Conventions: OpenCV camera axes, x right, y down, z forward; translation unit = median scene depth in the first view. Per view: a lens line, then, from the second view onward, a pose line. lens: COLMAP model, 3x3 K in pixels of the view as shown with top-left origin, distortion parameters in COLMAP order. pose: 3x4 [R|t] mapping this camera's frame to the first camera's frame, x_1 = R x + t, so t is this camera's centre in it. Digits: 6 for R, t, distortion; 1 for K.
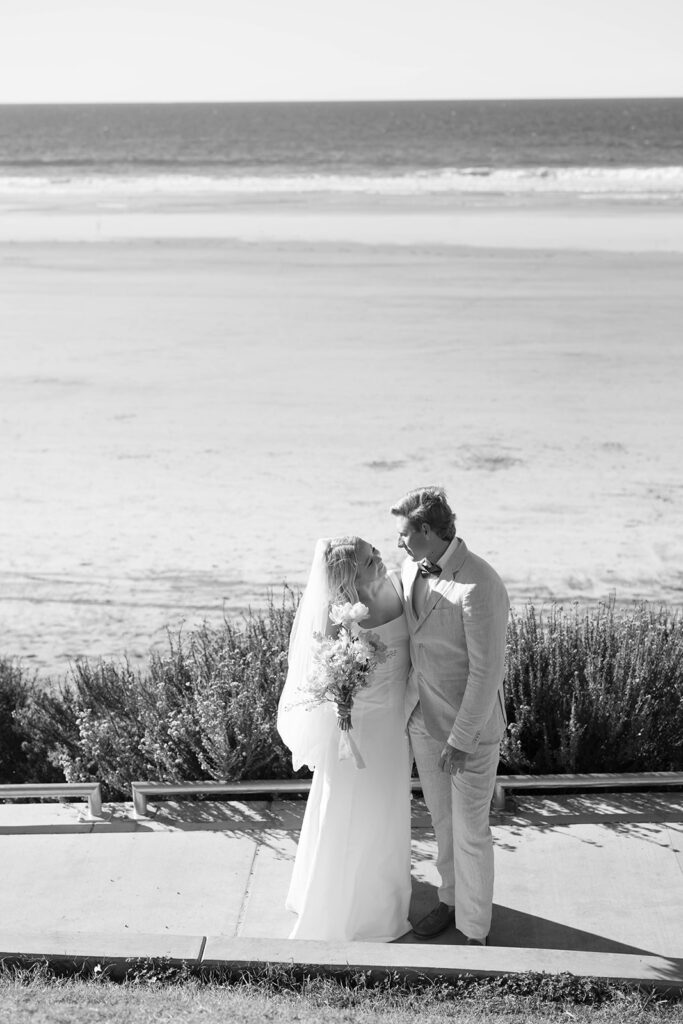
lens RADIAL K [[1436.9, 0, 341.5], [0, 1436.9, 512.0], [0, 0, 1]] dist [-0.023547, 0.048841]
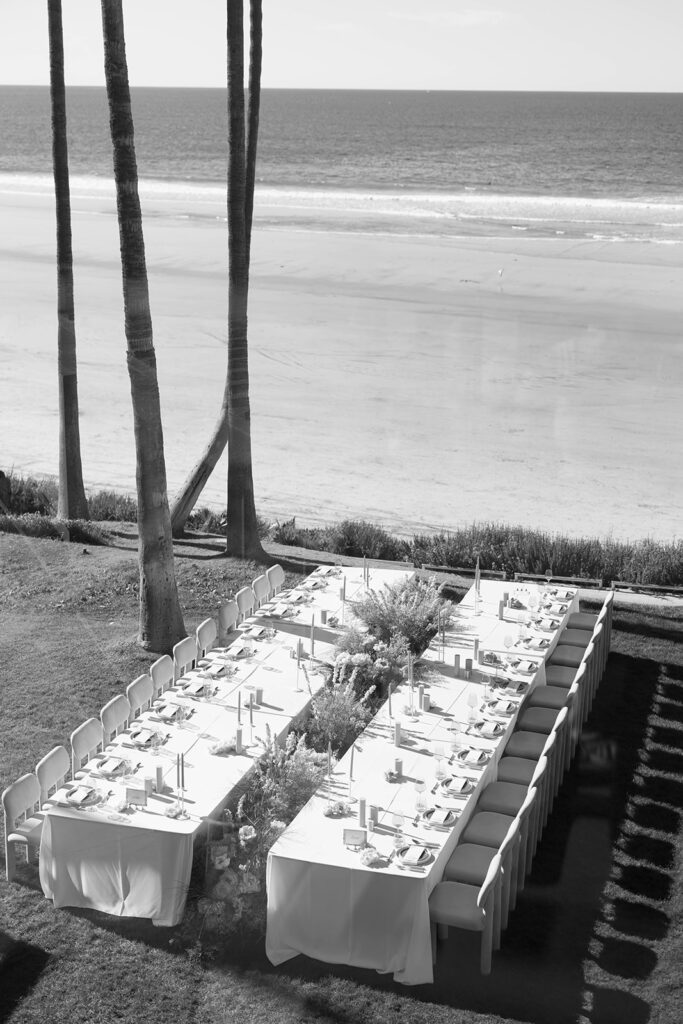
lens RADIAL K [[1436.9, 0, 341.5], [0, 1436.9, 512.0], [0, 0, 1]] dist [-0.023547, 0.048841]
pose [[0.948283, 0.106295, -0.299100, 0.166243], [-0.103411, 0.994312, 0.025501, -0.005131], [0.300110, 0.006748, 0.953881, -0.577823]]
